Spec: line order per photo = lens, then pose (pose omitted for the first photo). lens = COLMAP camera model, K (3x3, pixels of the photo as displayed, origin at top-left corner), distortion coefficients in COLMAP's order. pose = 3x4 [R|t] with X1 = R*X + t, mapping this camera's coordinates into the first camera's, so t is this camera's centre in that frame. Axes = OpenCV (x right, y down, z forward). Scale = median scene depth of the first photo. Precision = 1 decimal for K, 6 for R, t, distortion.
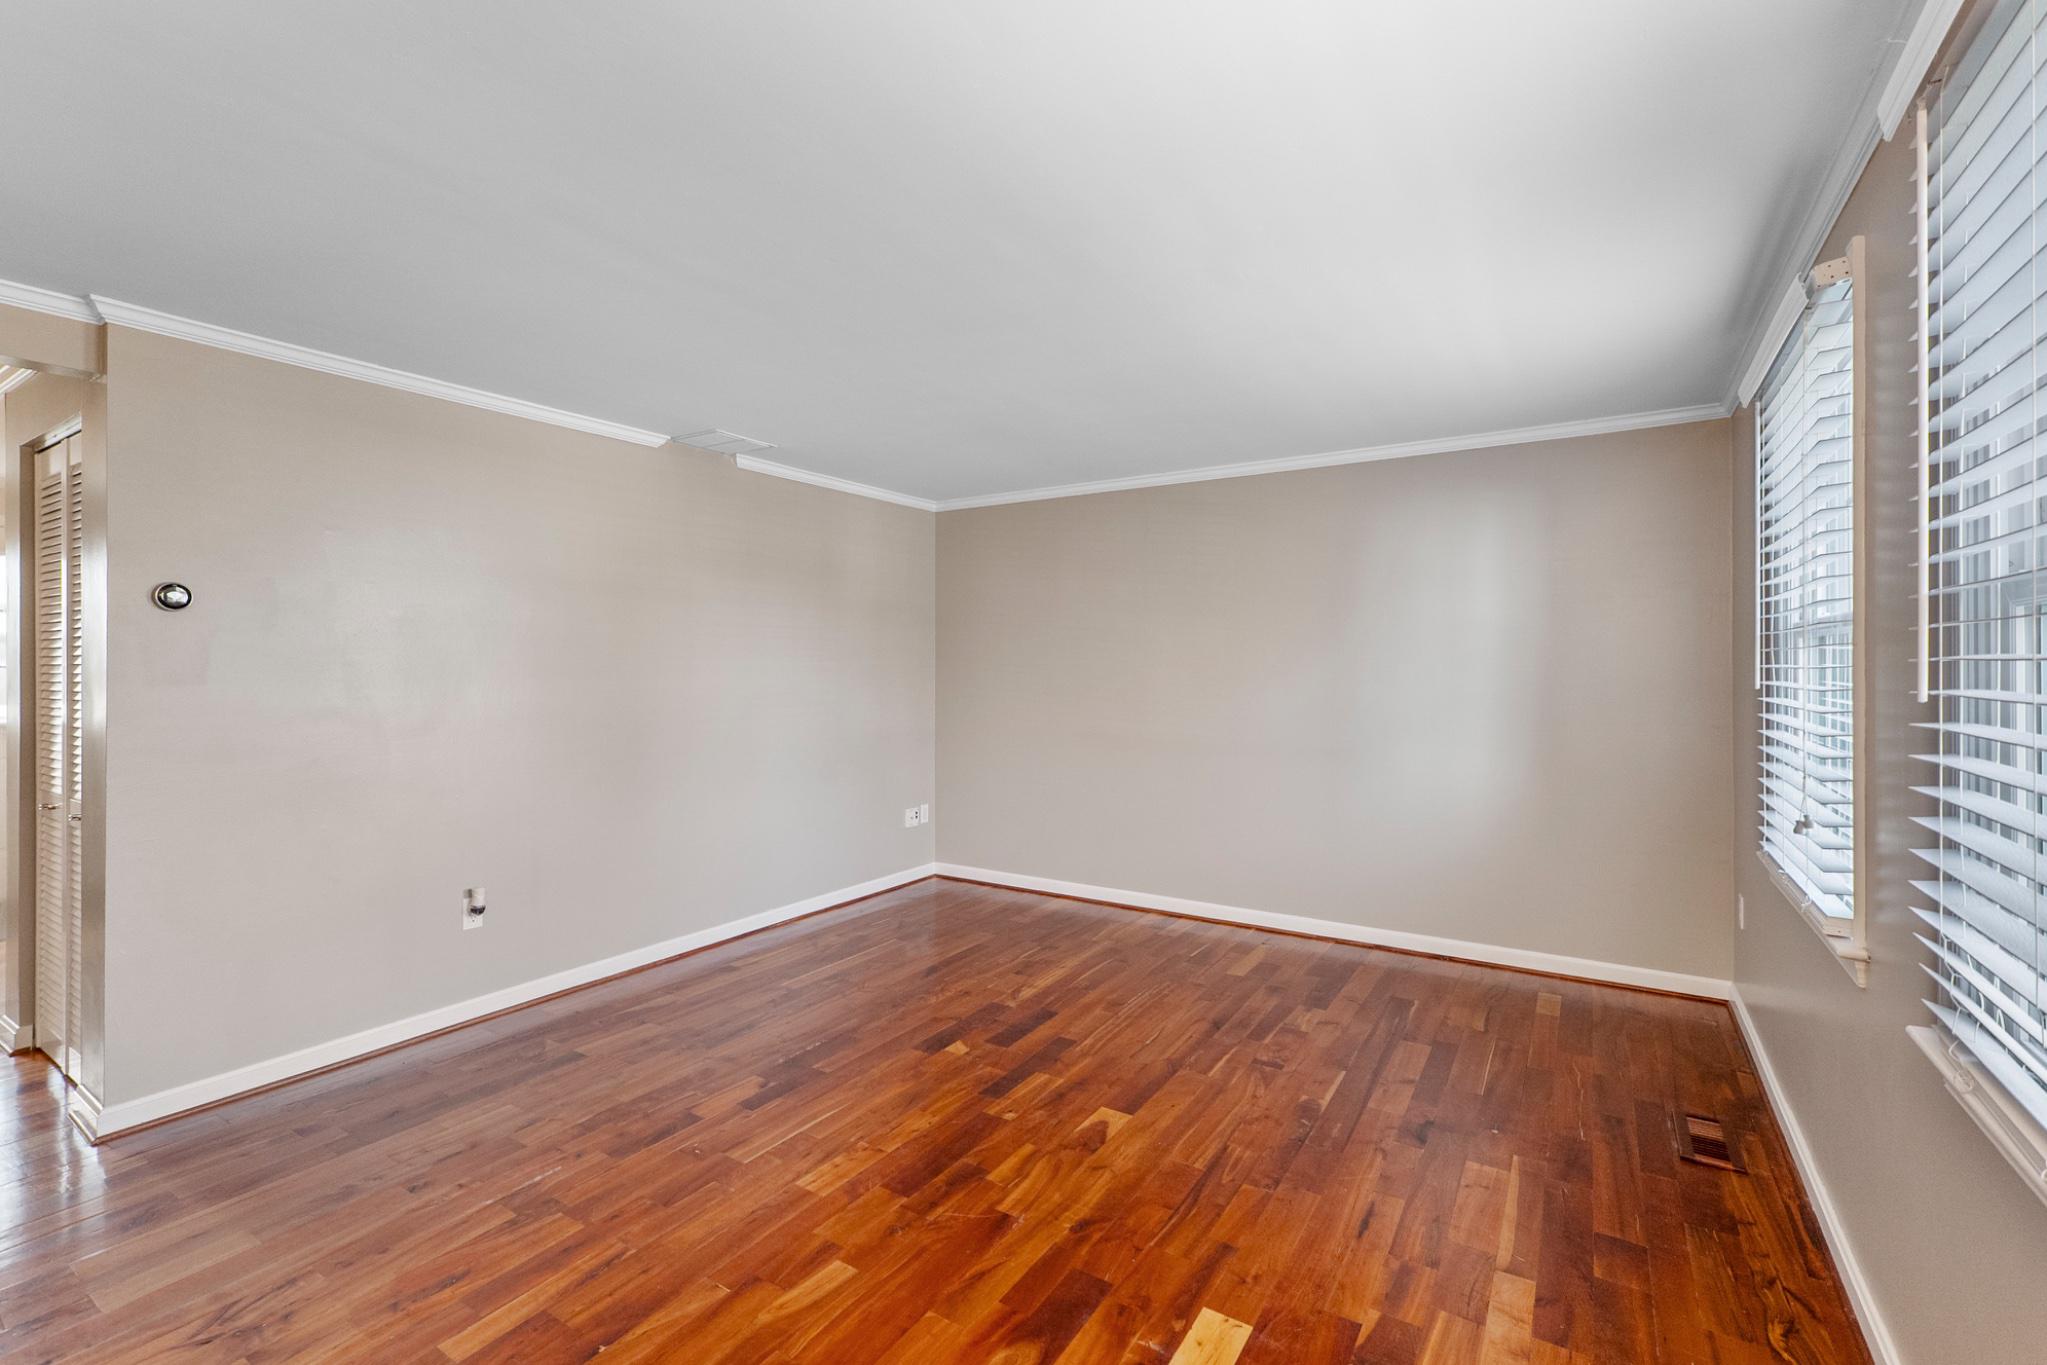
lens RADIAL K [[892.5, 0, 1024.1], [0, 892.5, 668.4], [0, 0, 1]] dist [0.004138, 0.000722]
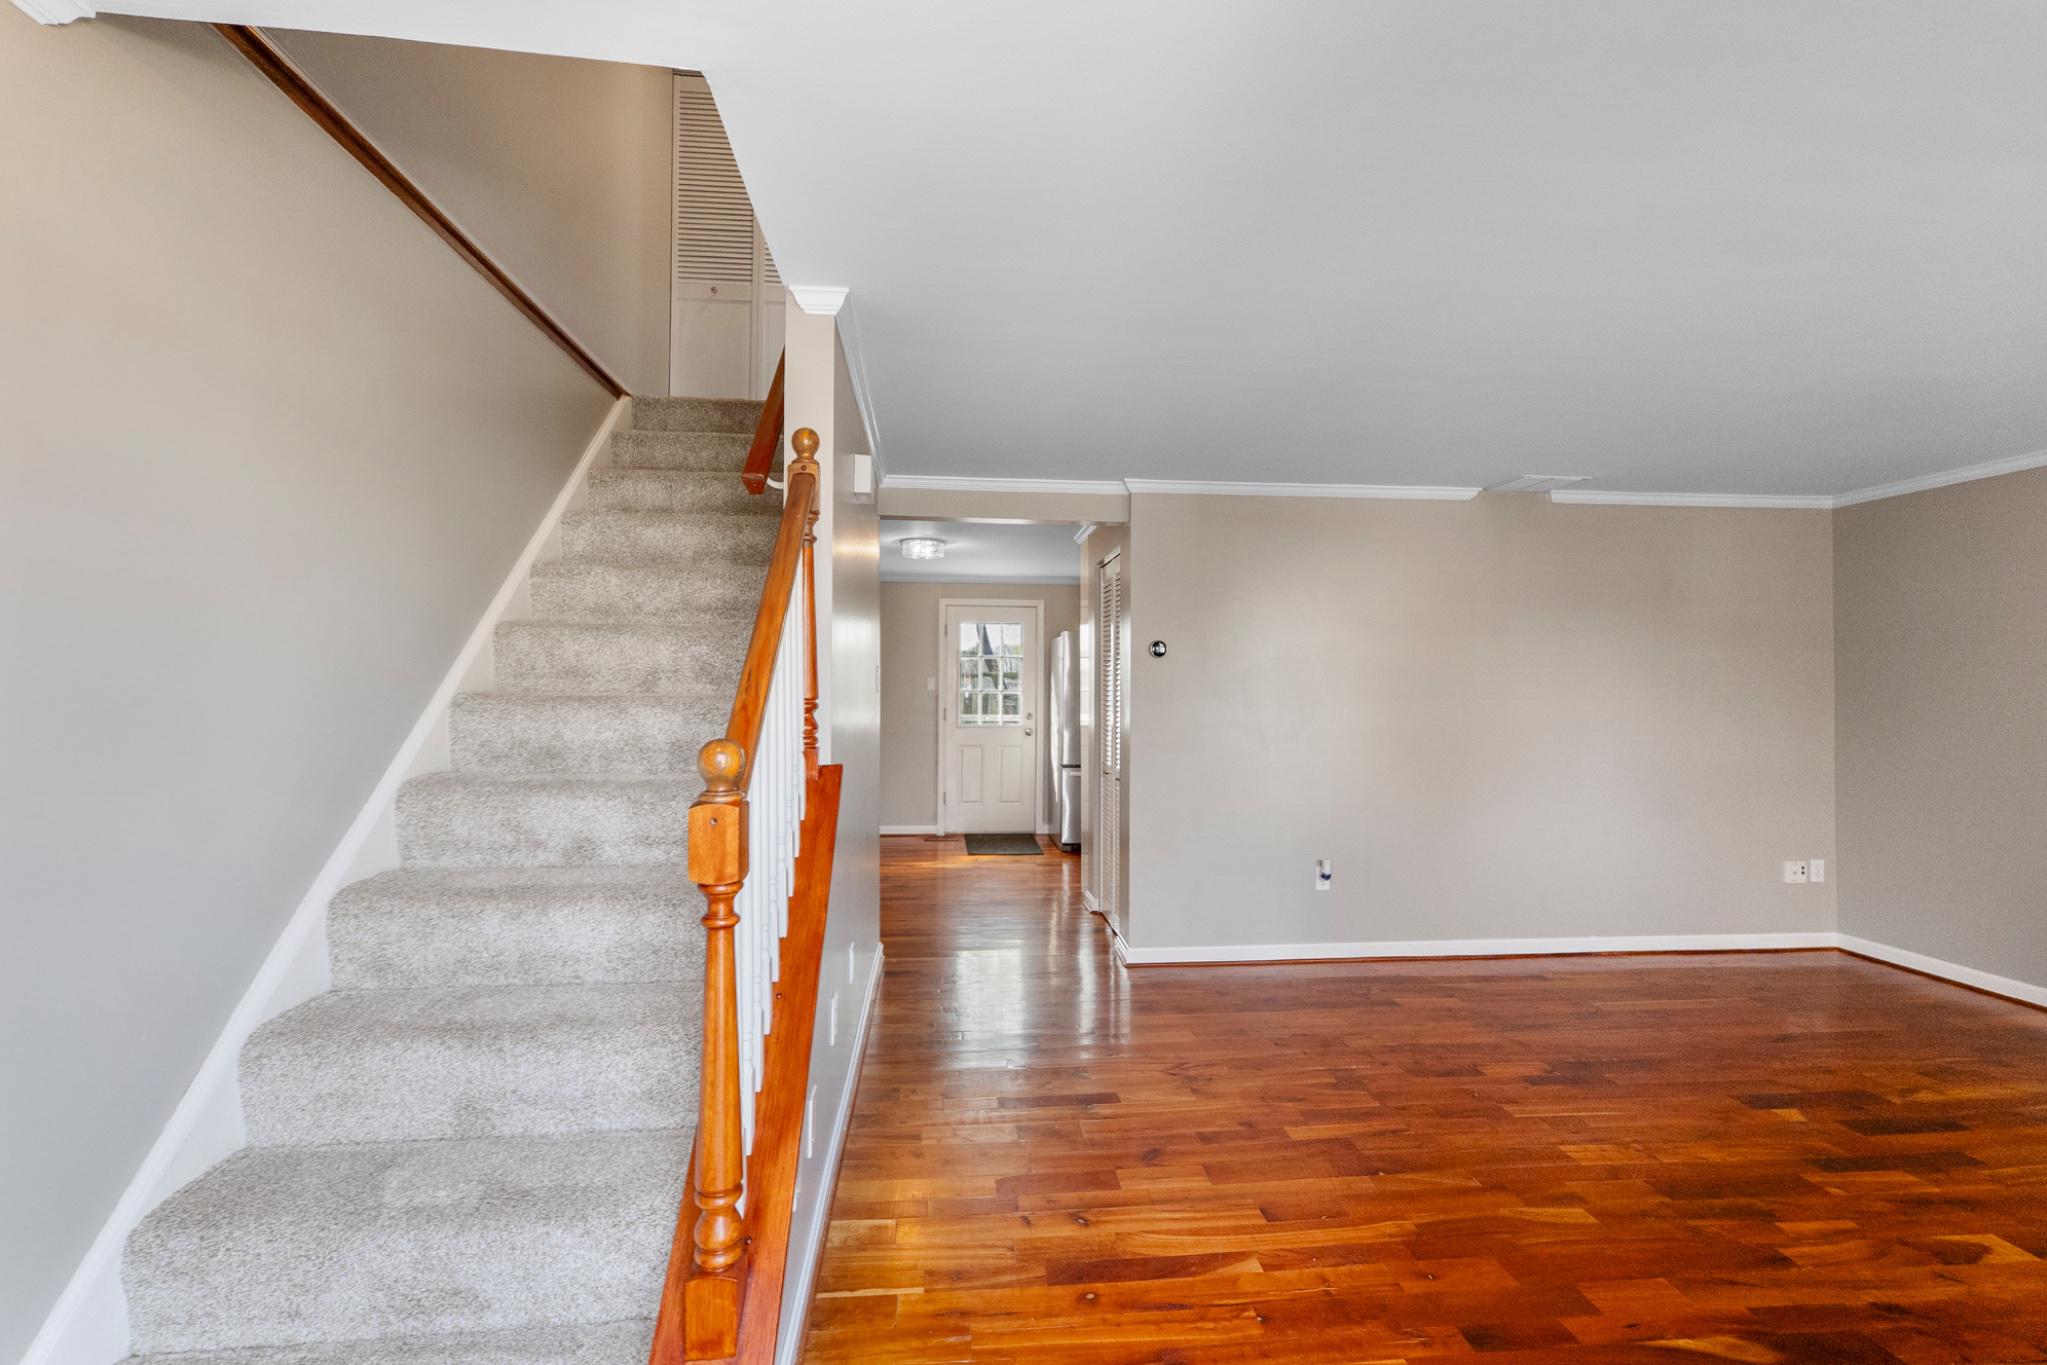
lens RADIAL K [[892.5, 0, 1024.1], [0, 892.5, 668.4], [0, 0, 1]] dist [0.004138, 0.000722]
pose [[0.616979, -0.017666, -0.786781, 0.196030], [-0.005230, 0.999634, -0.026547, -0.000025], [0.786962, 0.020494, 0.616661, -0.213161]]
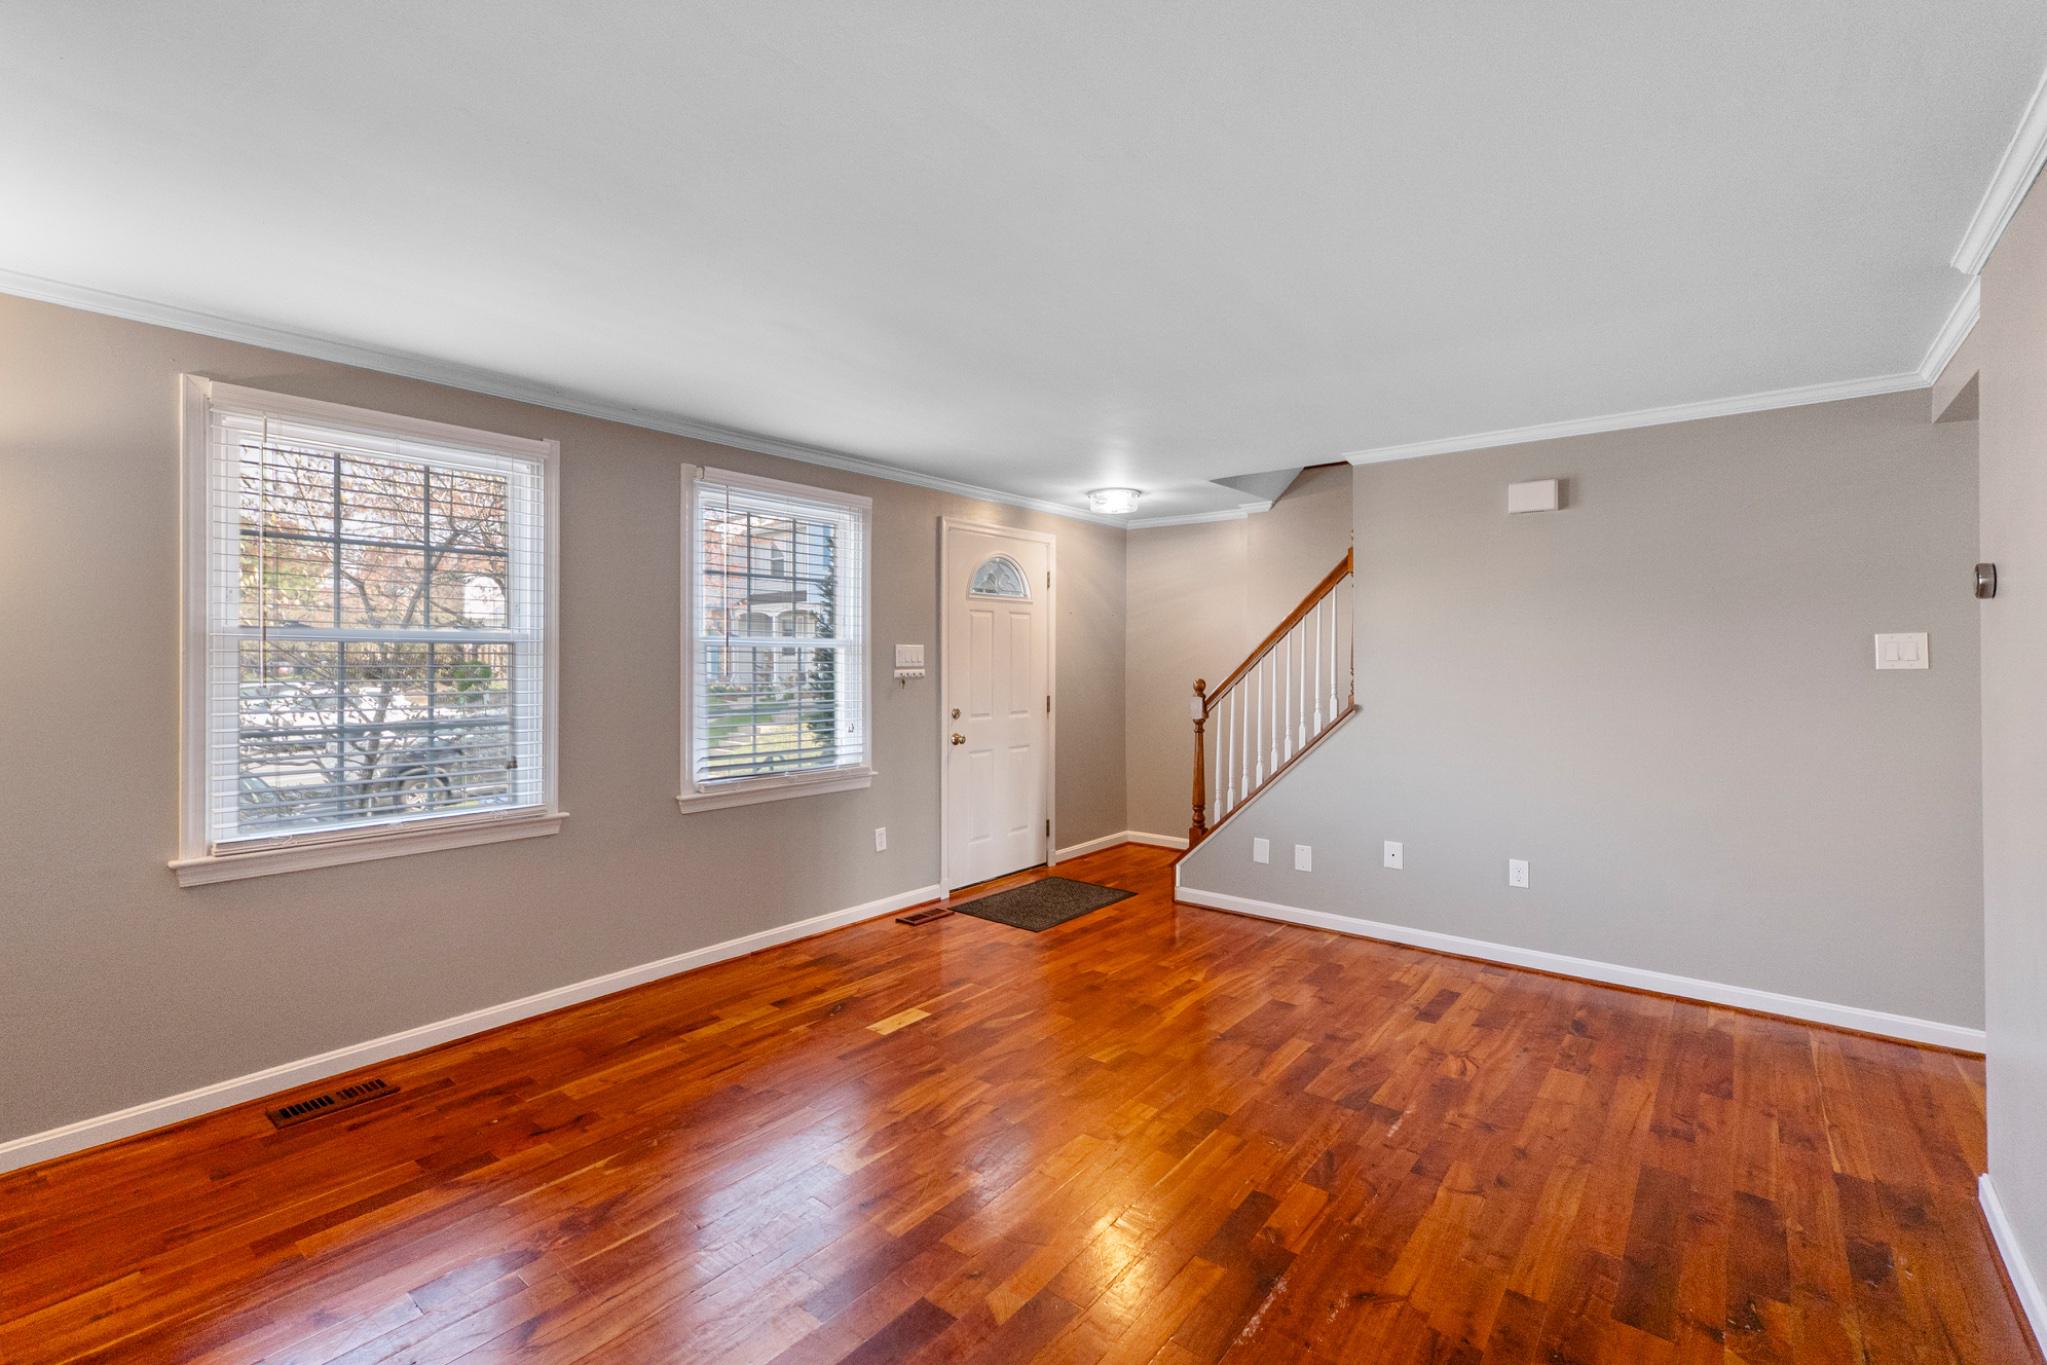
lens RADIAL K [[892.5, 0, 1024.1], [0, 892.5, 668.4], [0, 0, 1]] dist [0.004138, 0.000722]
pose [[-0.993898, -0.001565, 0.110289, -0.174734], [-0.000828, 0.999977, 0.006726, -0.005916], [-0.110297, 0.006594, -0.993877, 1.824224]]
